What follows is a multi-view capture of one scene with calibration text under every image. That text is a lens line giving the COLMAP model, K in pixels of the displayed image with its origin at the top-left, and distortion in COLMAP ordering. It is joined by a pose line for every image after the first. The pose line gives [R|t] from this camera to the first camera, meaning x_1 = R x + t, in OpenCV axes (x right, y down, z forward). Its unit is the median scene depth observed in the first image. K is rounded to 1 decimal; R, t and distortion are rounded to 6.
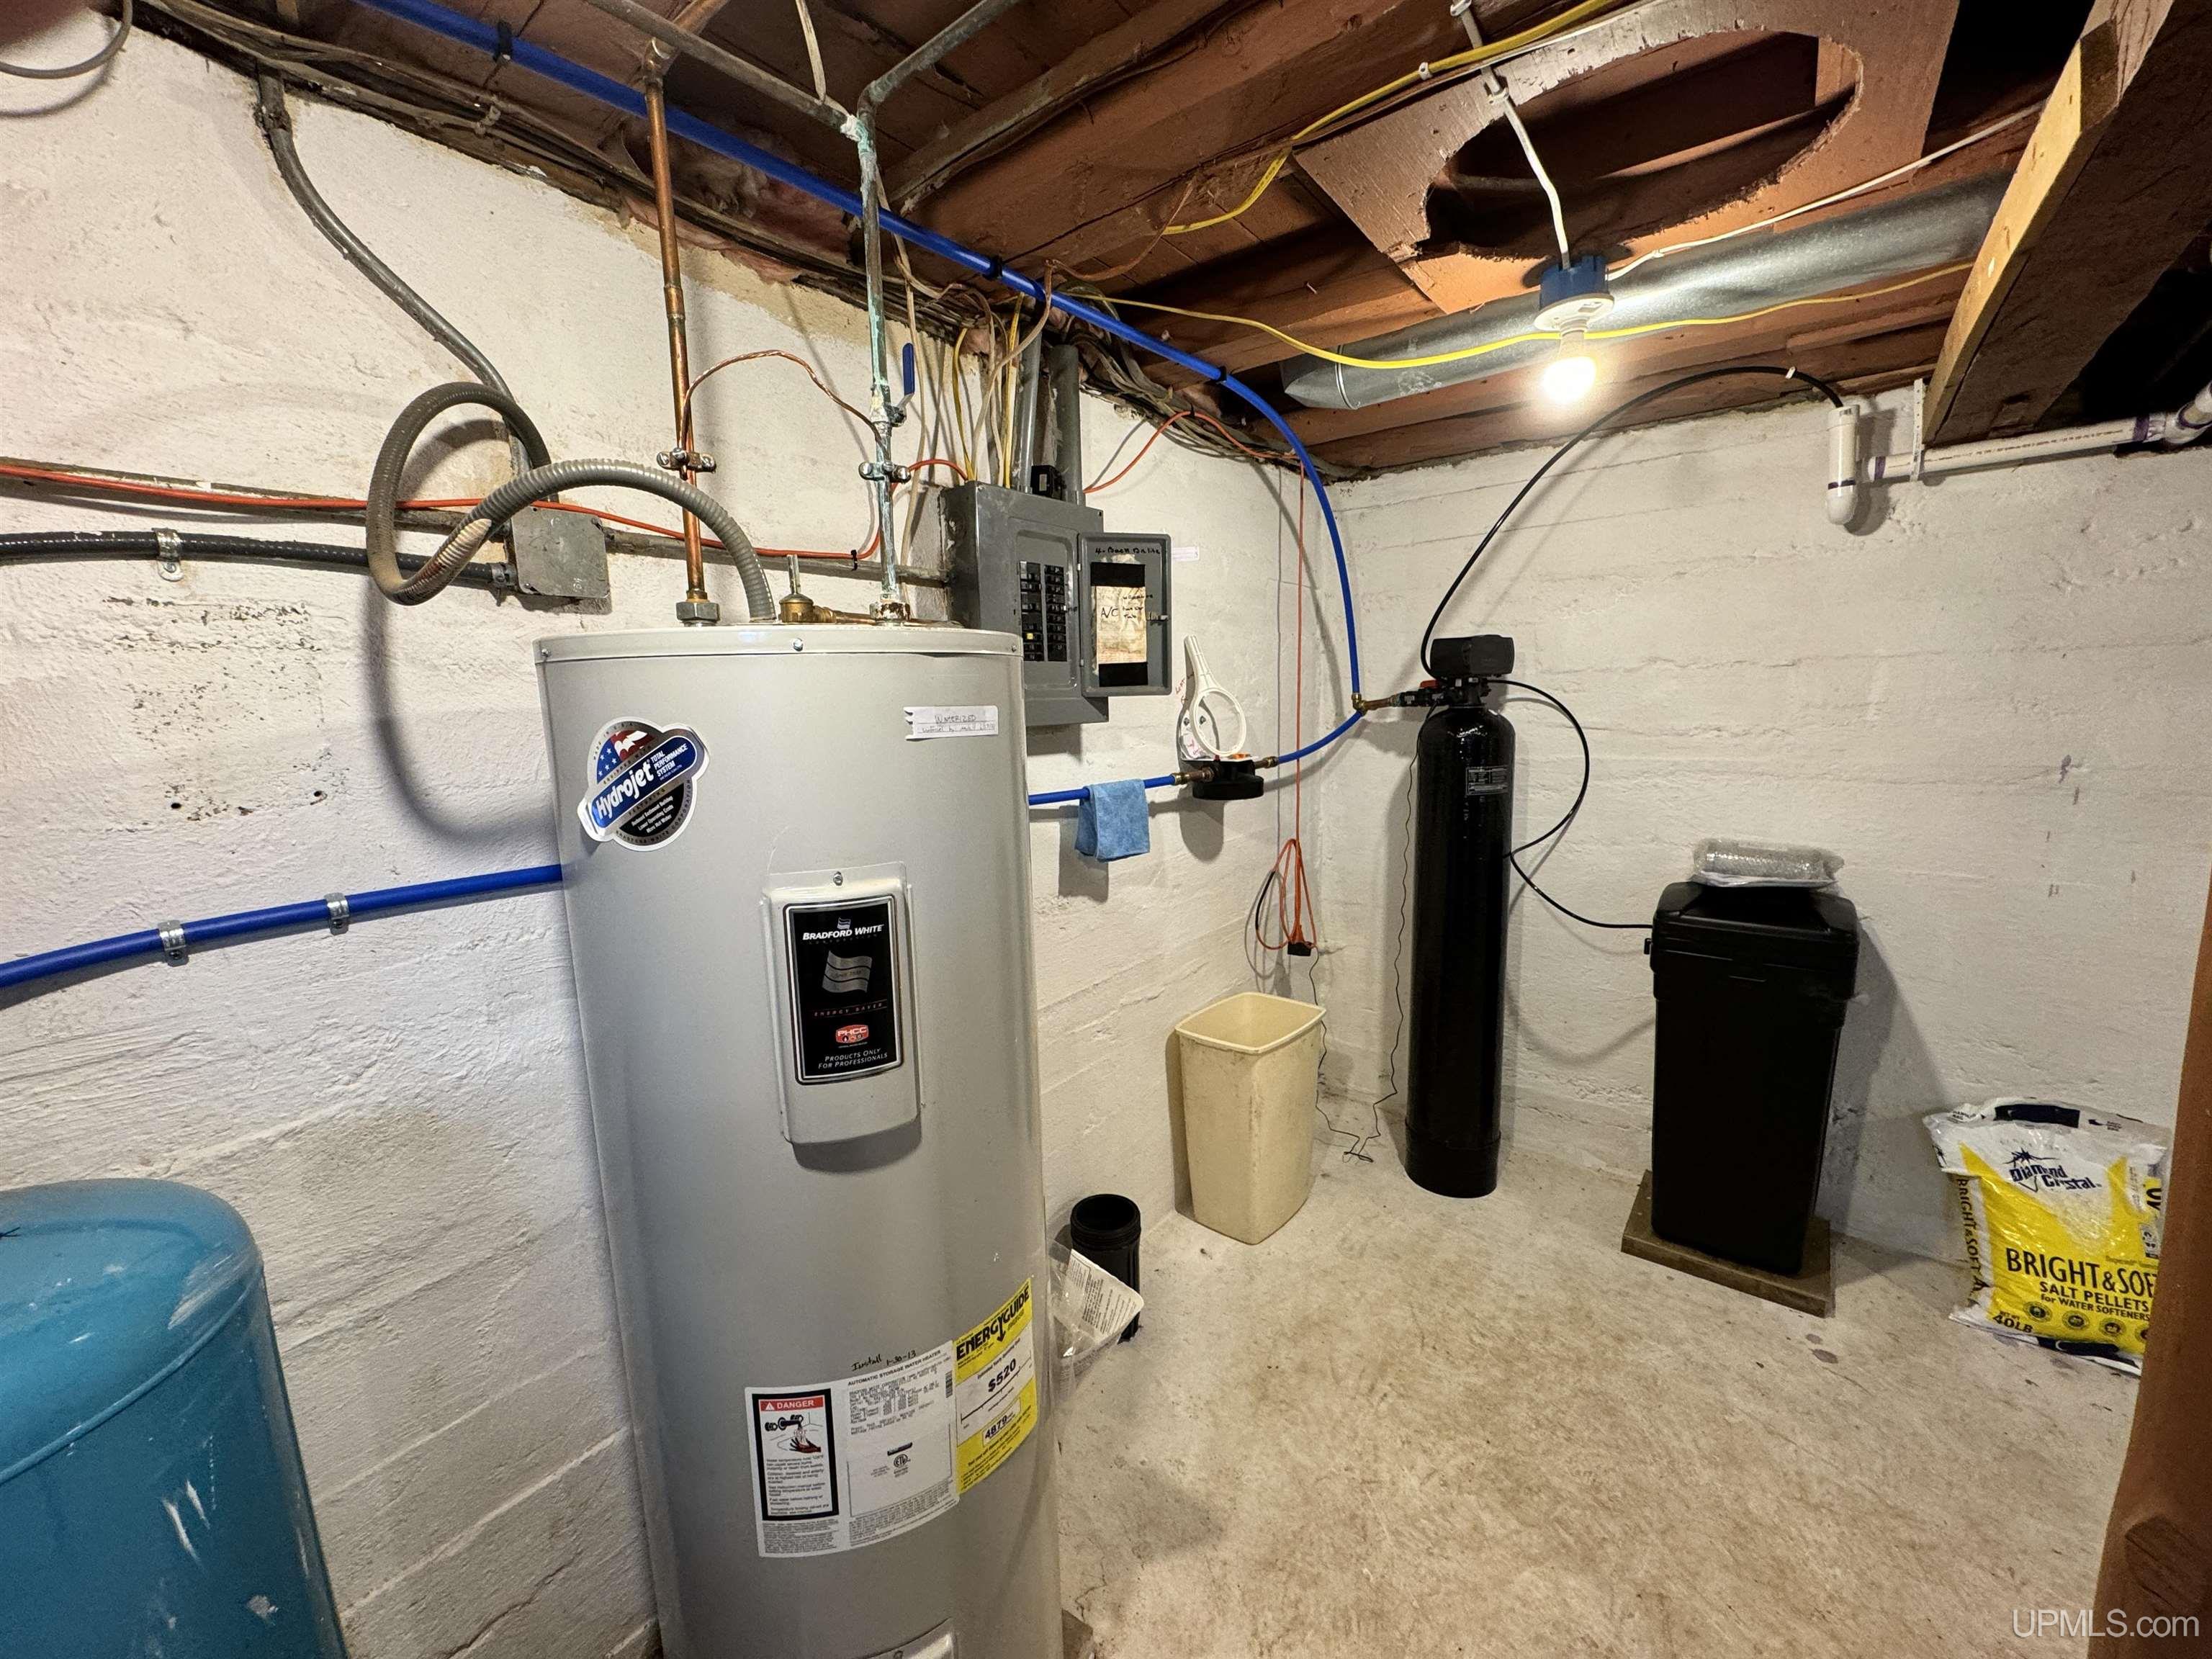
lens RADIAL K [[876.4, 0, 1104.6], [0, 876.4, 829.3], [0, 0, 1]] dist [-0.003770, 0.000789]
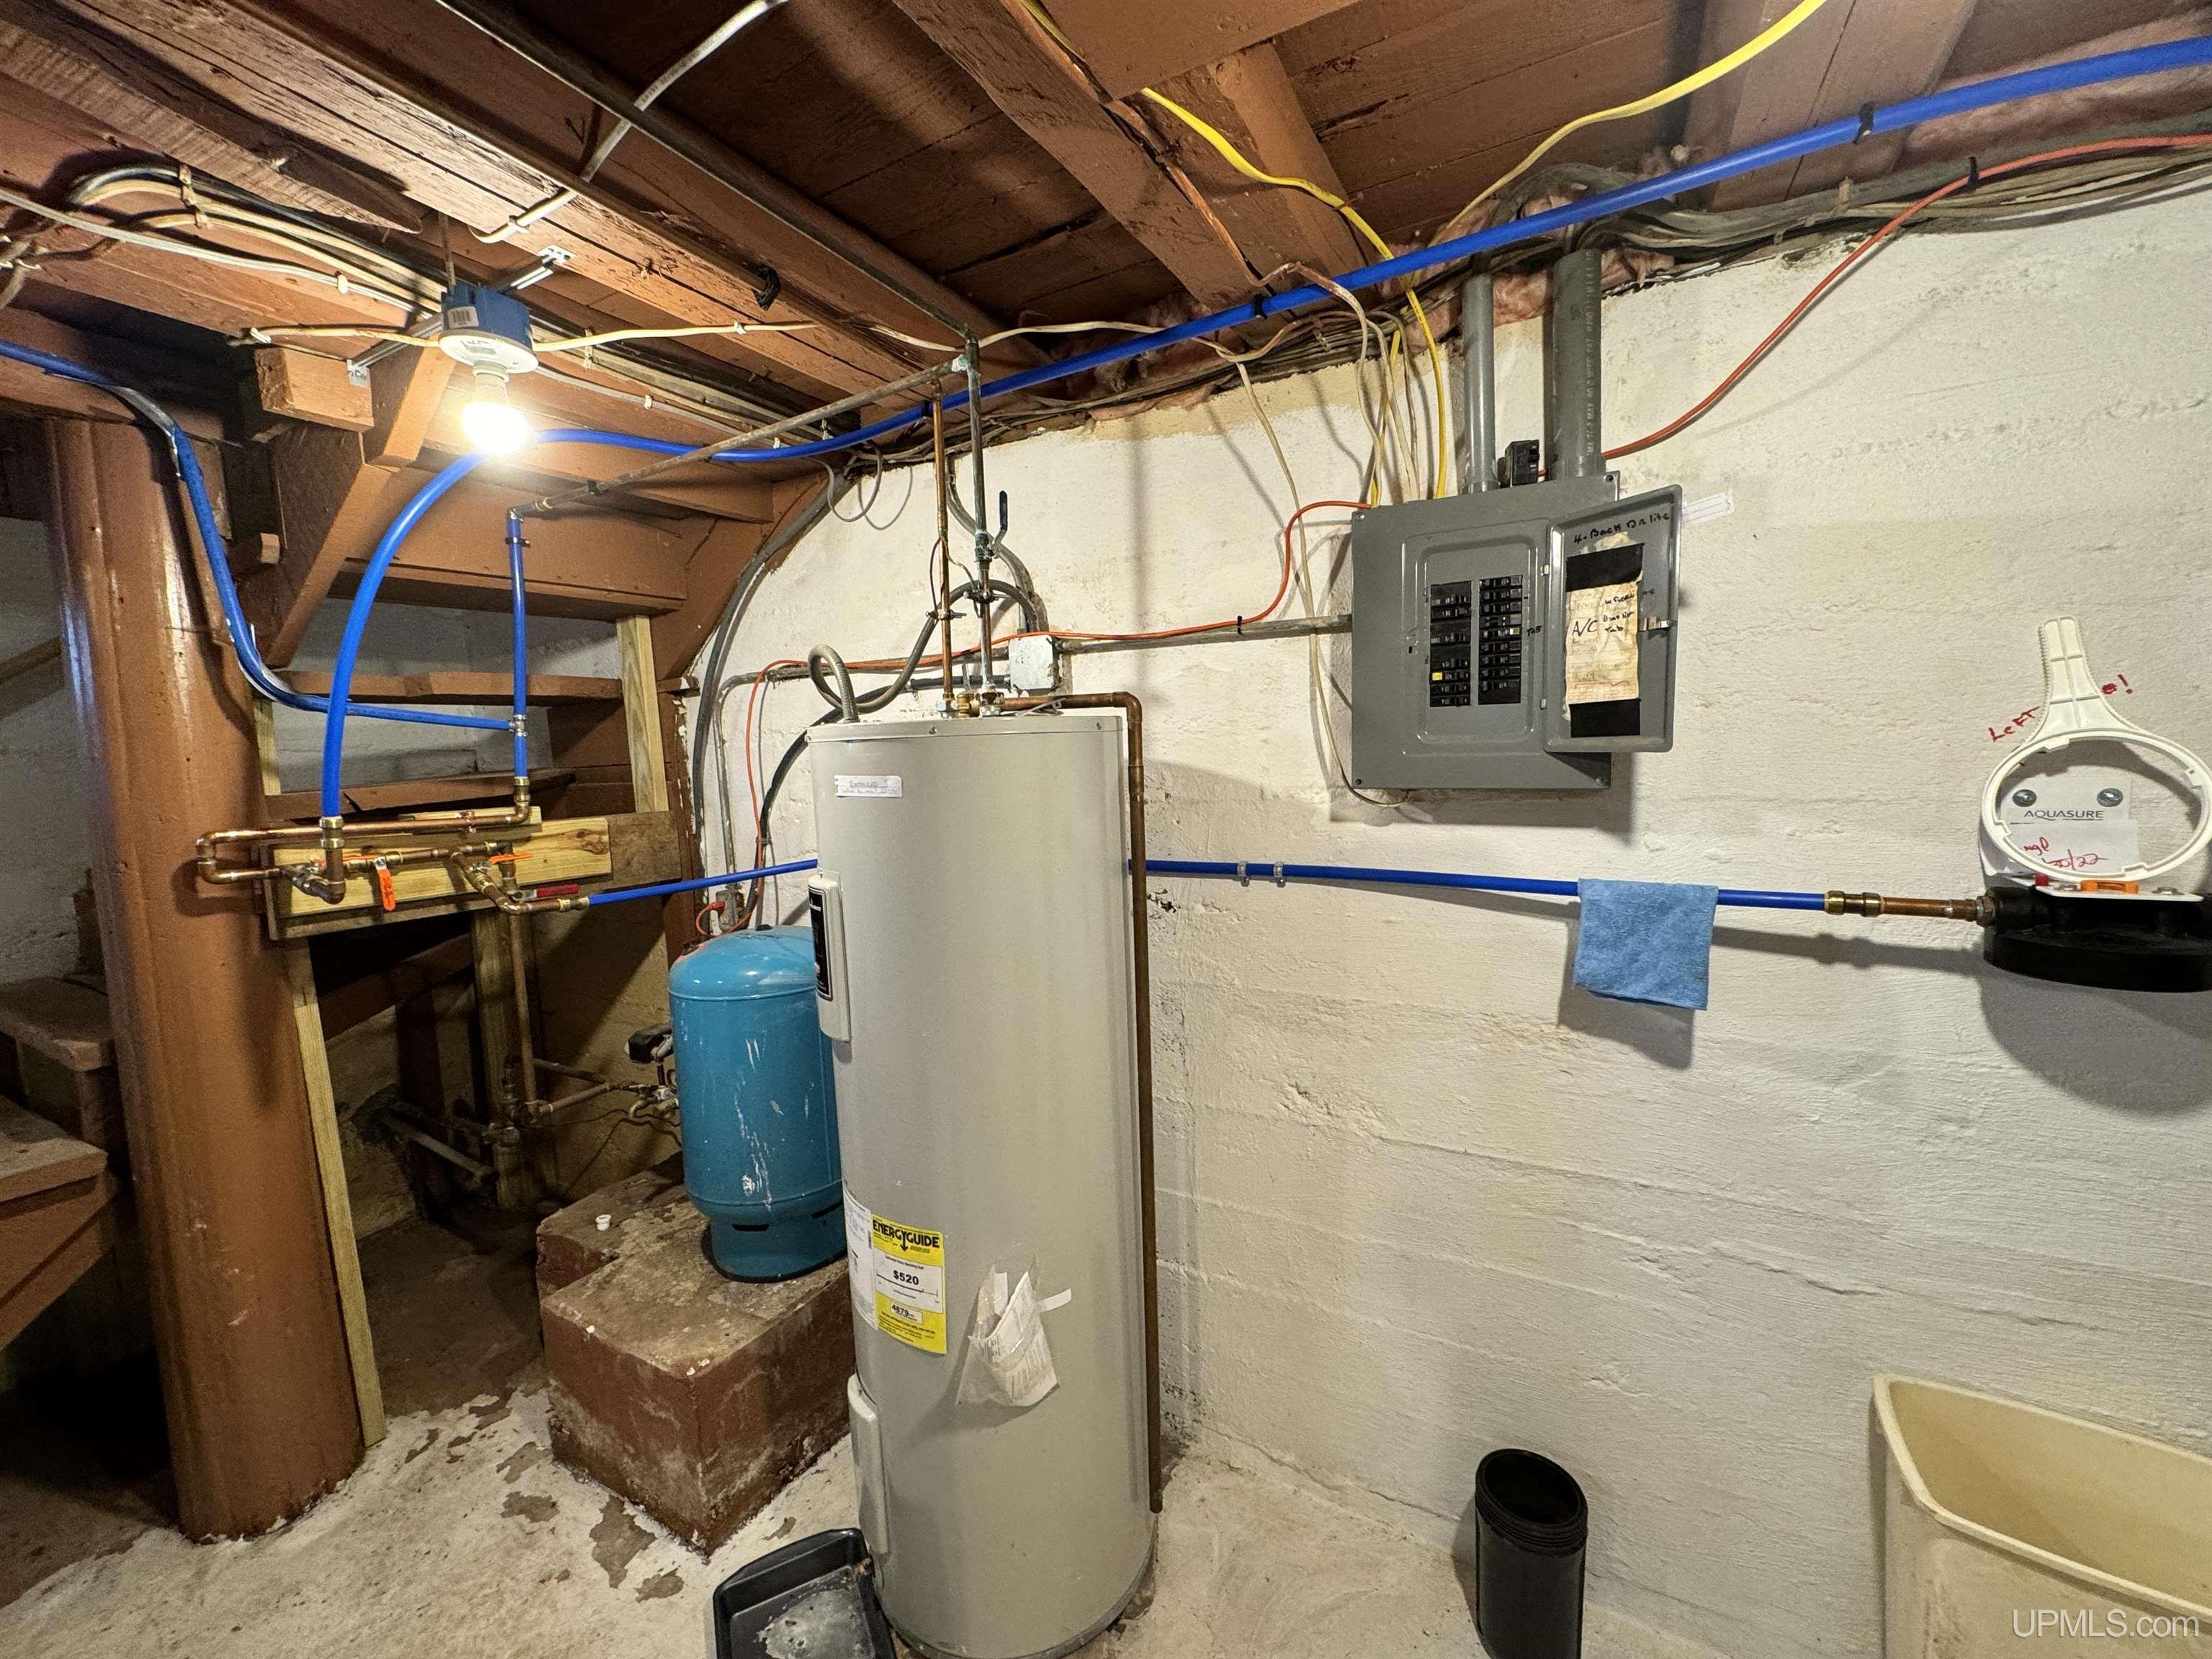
lens RADIAL K [[876.4, 0, 1108.0], [0, 876.4, 825.7], [0, 0, 1]] dist [-0.003770, 0.000789]
pose [[0.154123, 0.118051, -0.980974, 0.360541], [-0.124437, 0.987251, 0.099255, -0.068849], [0.980184, 0.106772, 0.166848, 0.316449]]
